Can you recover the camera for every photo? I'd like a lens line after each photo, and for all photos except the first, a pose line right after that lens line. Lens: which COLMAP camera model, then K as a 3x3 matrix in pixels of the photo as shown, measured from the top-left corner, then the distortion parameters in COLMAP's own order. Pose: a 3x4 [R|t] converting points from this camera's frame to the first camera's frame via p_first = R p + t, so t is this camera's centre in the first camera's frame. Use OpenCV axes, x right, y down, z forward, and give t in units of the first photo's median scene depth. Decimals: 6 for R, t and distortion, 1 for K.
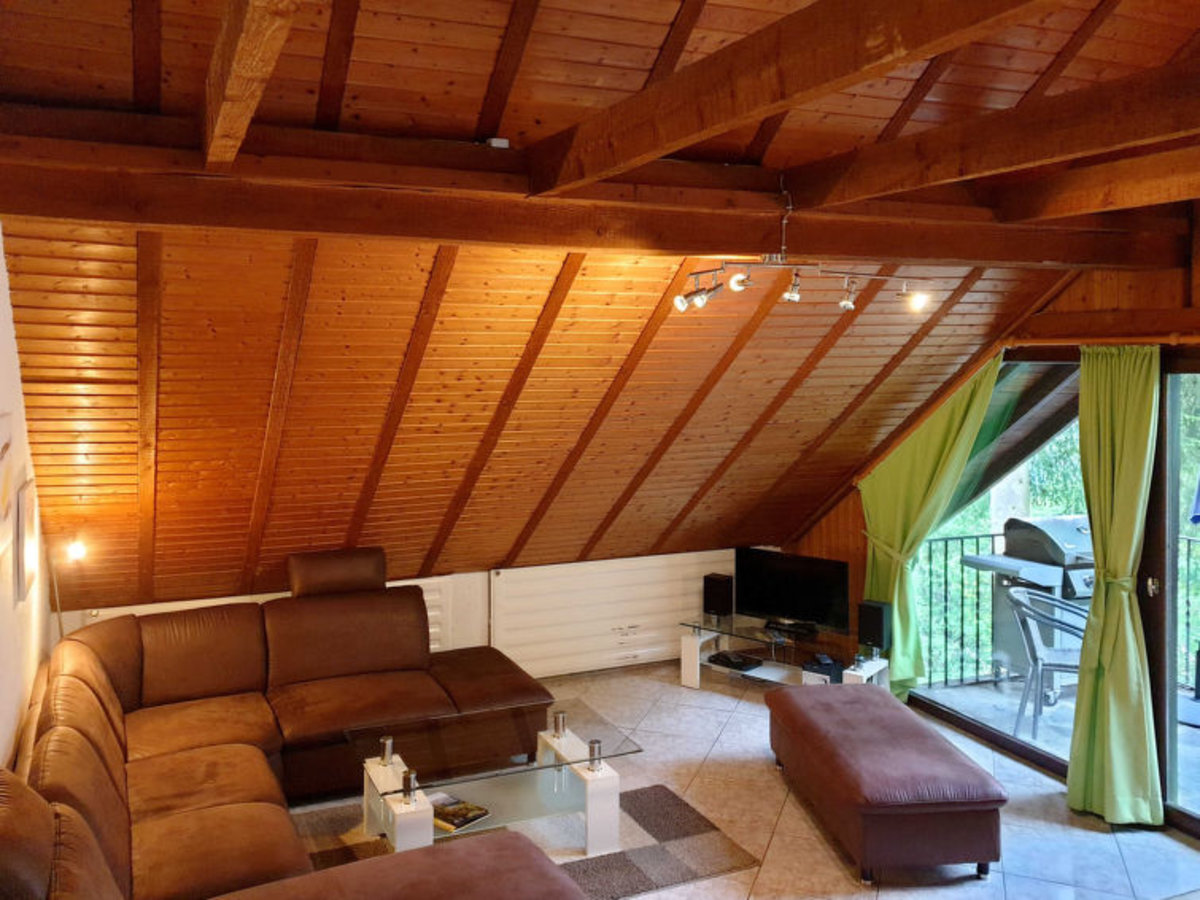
lens RADIAL K [[1017.3, 0, 552.2], [0, 1017.3, 378.5], [0, 0, 1]] dist [0.030752, 0.005160]
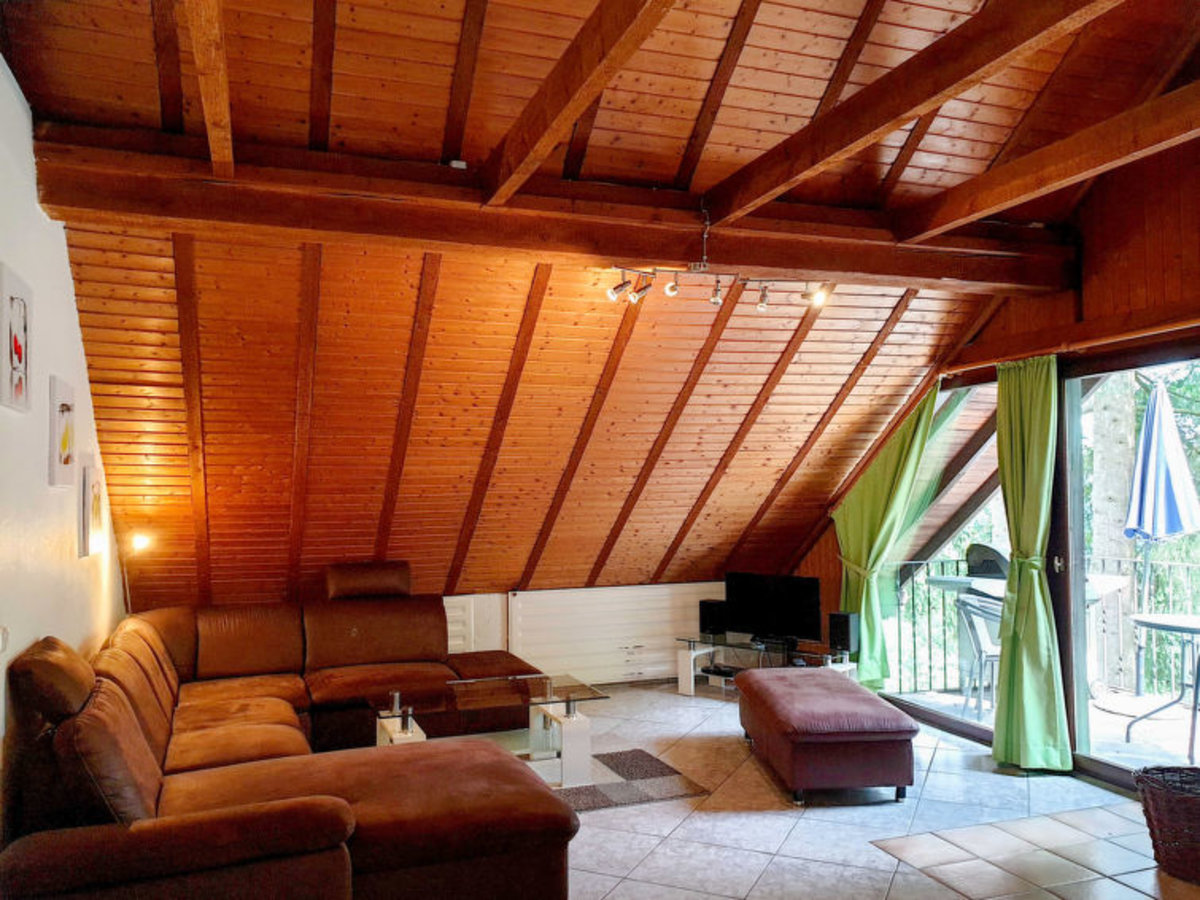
lens RADIAL K [[963.6, 0, 598.5], [0, 963.6, 479.0], [0, 0, 1]] dist [0.029512, -0.004248]
pose [[0.998955, -0.017043, -0.042412, 0.120866], [0.014897, 0.998617, -0.050412, 0.159227], [0.043213, 0.049727, 0.997828, -0.113115]]
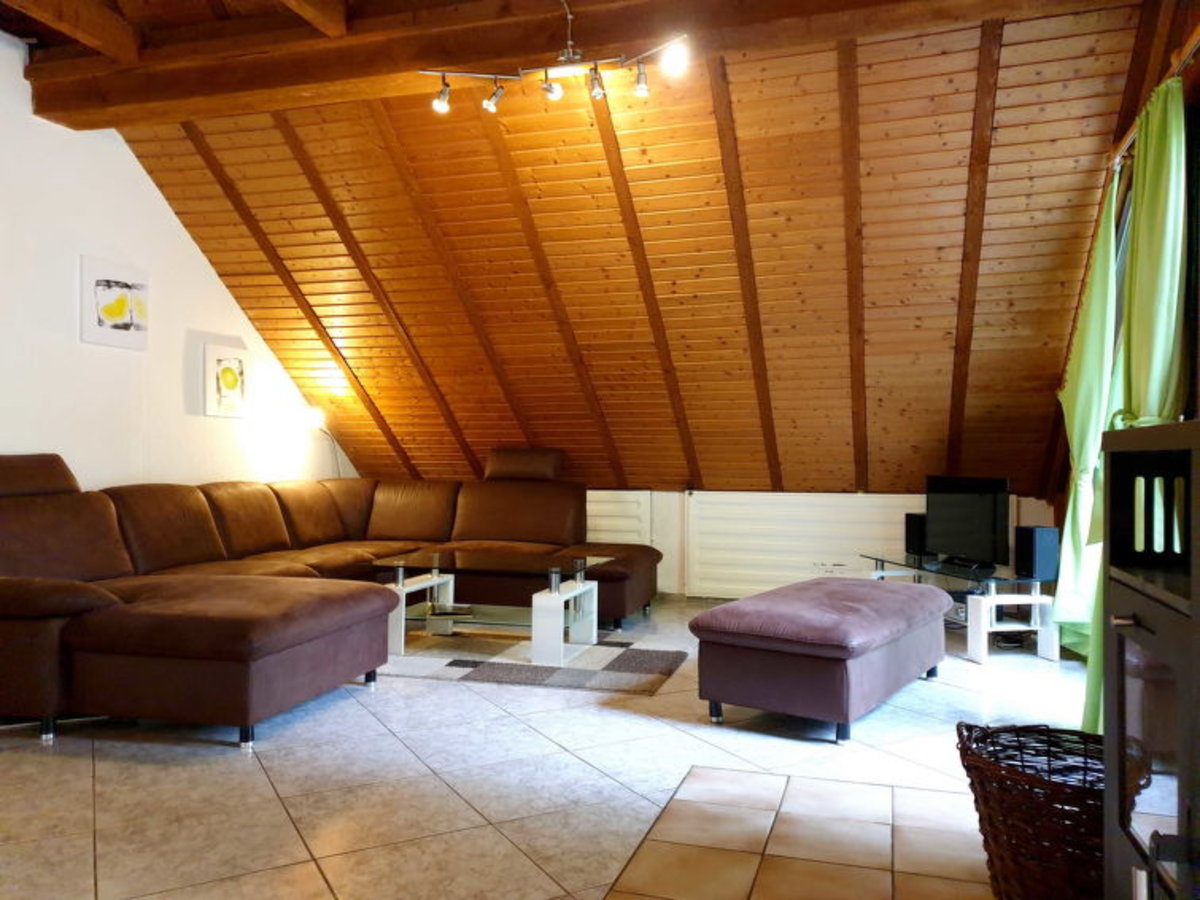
lens RADIAL K [[963.6, 0, 598.5], [0, 963.6, 479.0], [0, 0, 1]] dist [0.029512, -0.004248]
pose [[0.765479, 0.013677, -0.643315, 0.718685], [-0.022738, 0.999725, -0.005801, 0.255063], [0.643058, 0.019068, 0.765580, 0.237891]]
